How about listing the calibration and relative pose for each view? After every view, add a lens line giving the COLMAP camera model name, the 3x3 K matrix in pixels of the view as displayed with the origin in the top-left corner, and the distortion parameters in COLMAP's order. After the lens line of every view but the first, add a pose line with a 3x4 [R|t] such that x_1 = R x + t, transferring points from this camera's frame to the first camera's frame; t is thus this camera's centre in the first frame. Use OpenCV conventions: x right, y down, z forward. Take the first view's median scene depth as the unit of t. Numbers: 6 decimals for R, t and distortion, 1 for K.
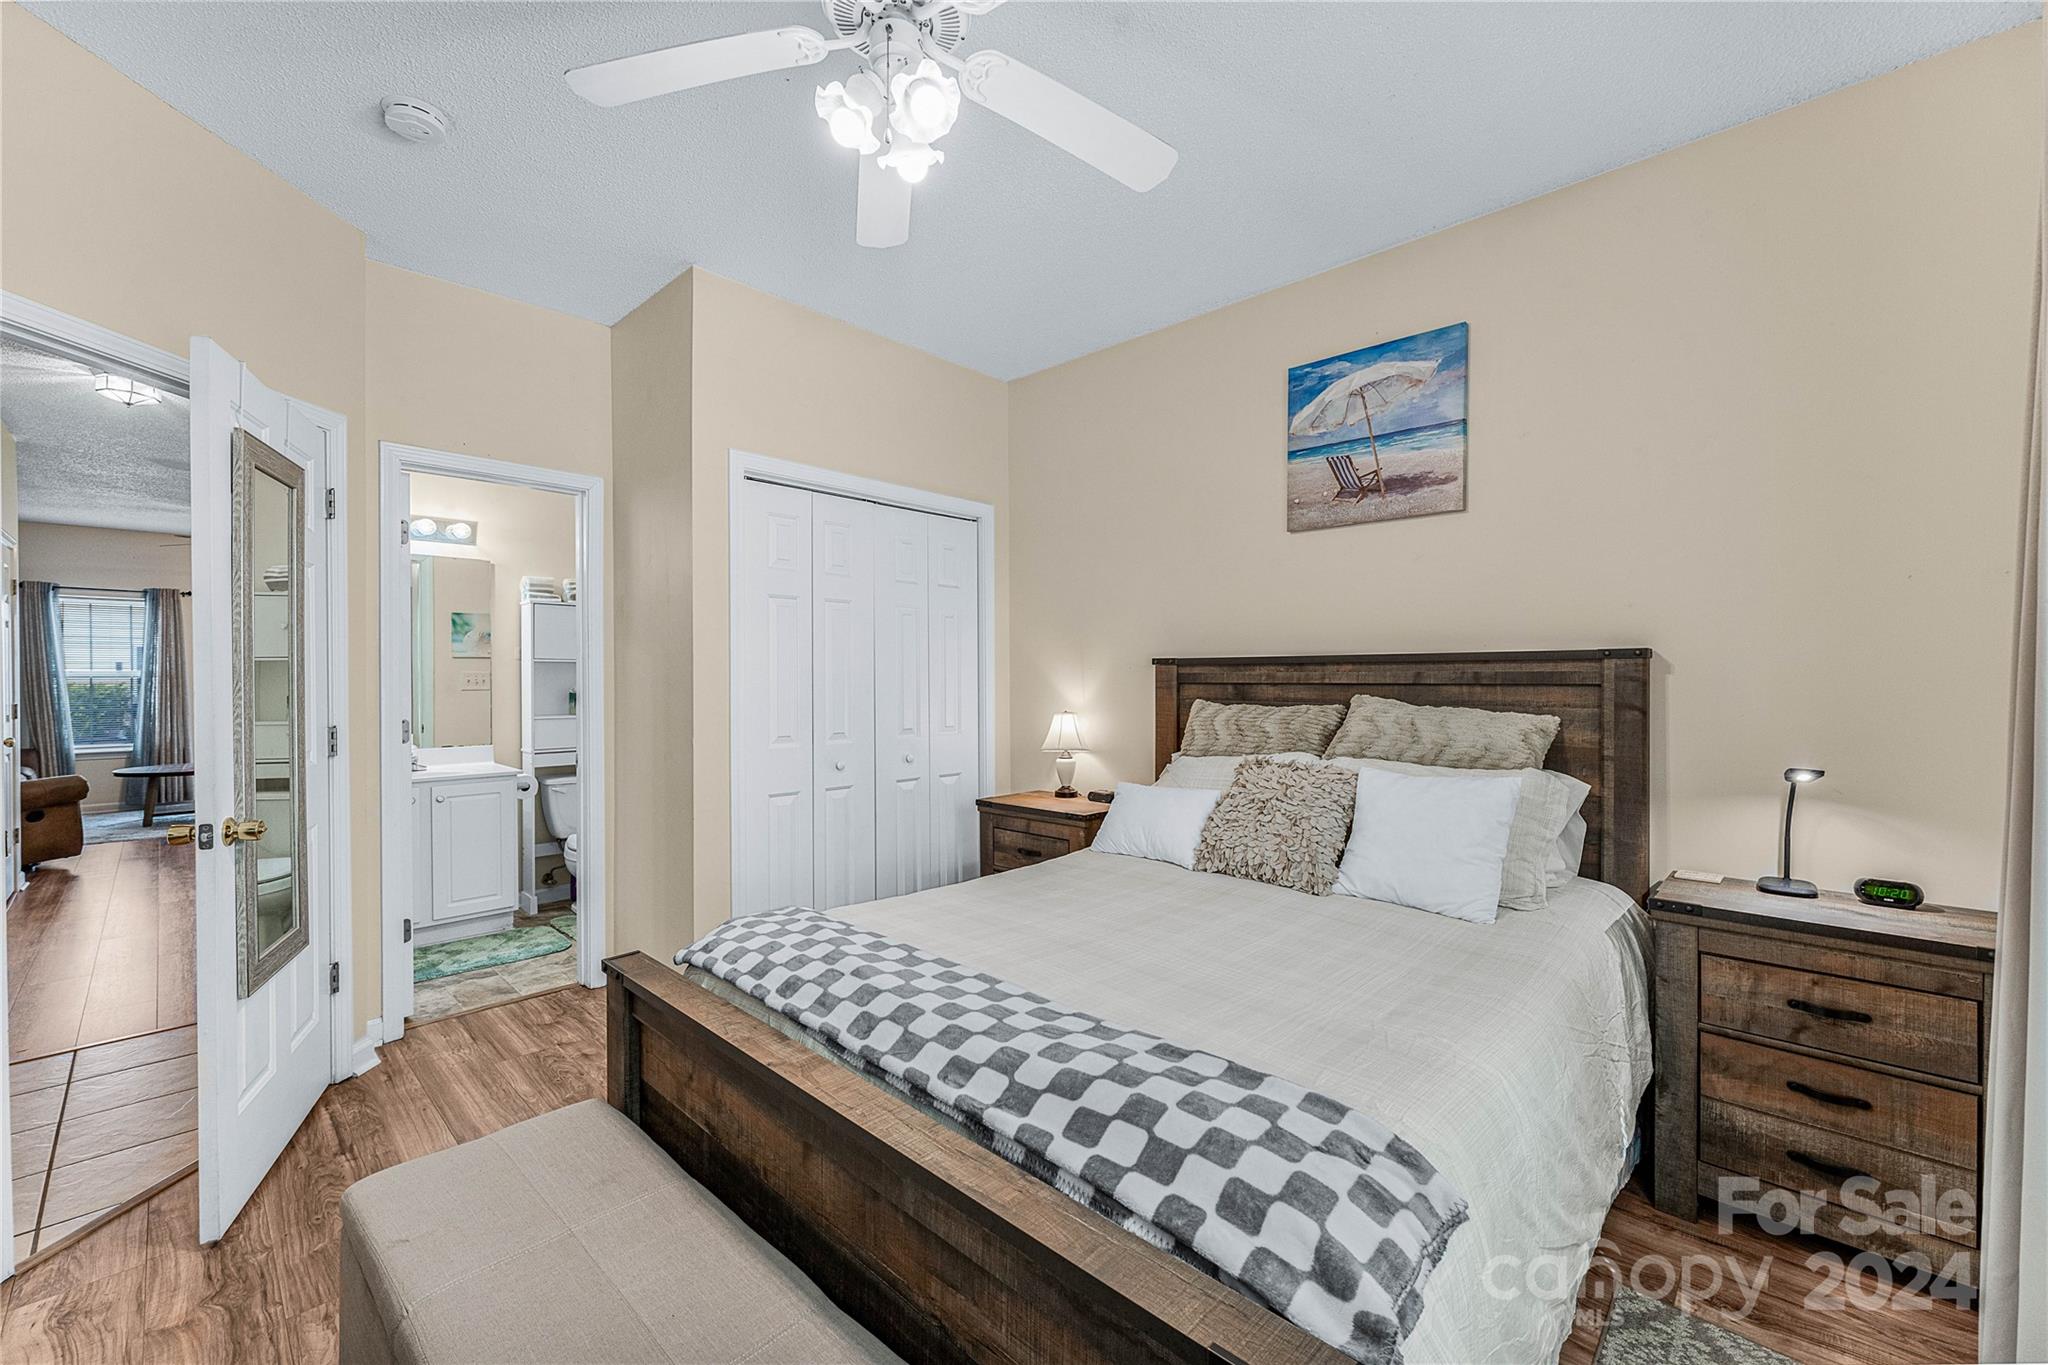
lens RADIAL K [[814.6, 0, 1021.6], [0, 814.6, 685.9], [0, 0, 1]] dist [0.001330, -0.001006]
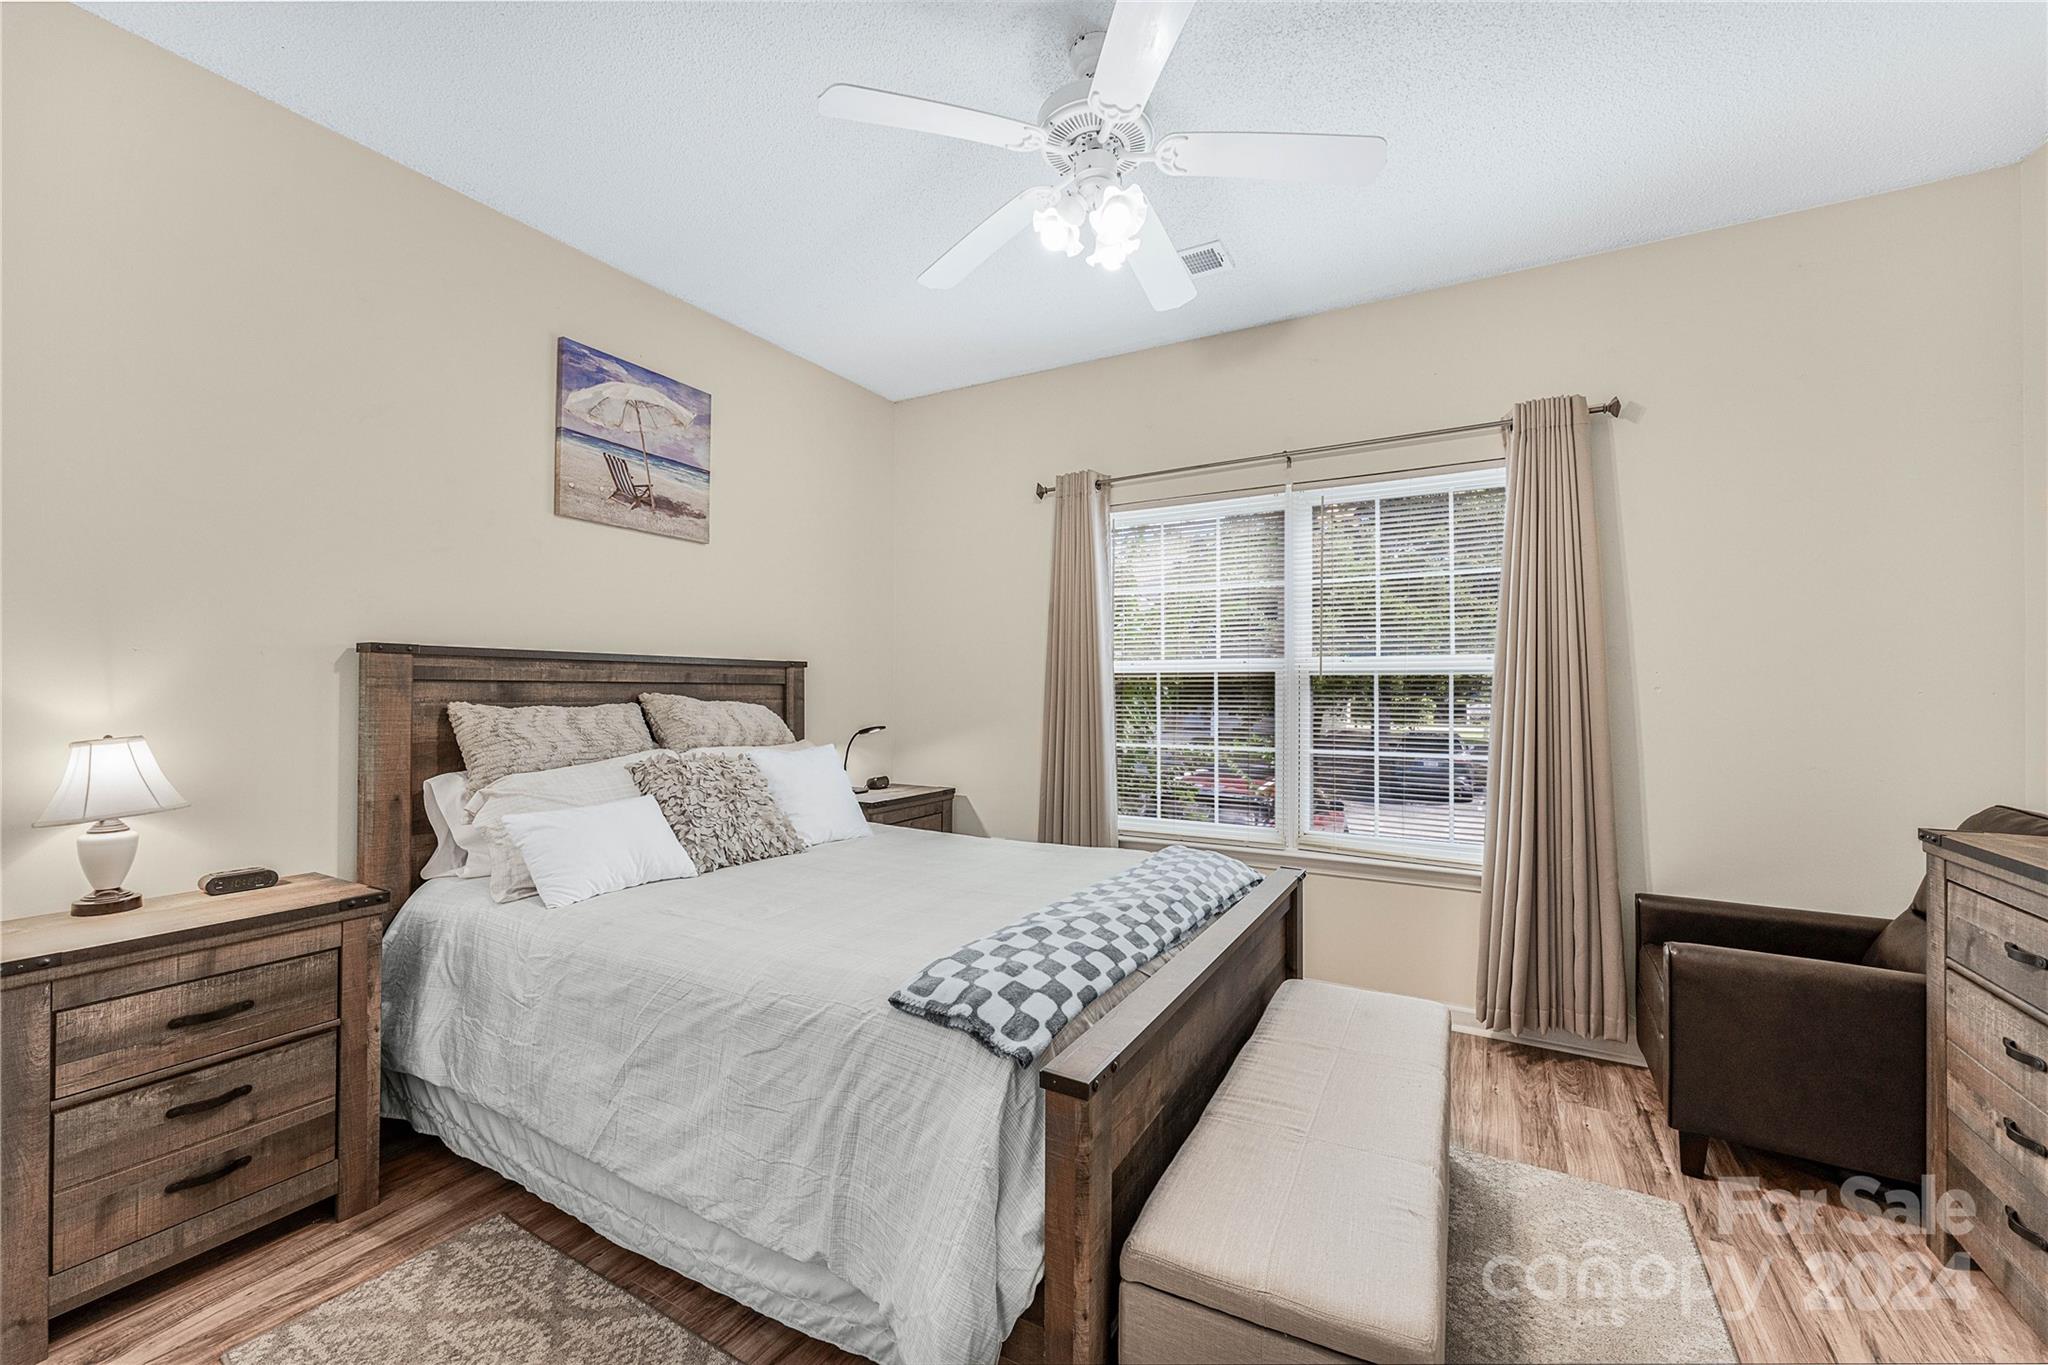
lens RADIAL K [[814.6, 0, 1012.5], [0, 814.6, 683.6], [0, 0, 1]] dist [0.001330, -0.001006]
pose [[-0.221290, 0.006336, 0.975188, -0.695198], [0.005154, 0.999973, -0.005327, 0.006406], [-0.975194, 0.003847, -0.221316, 0.739701]]
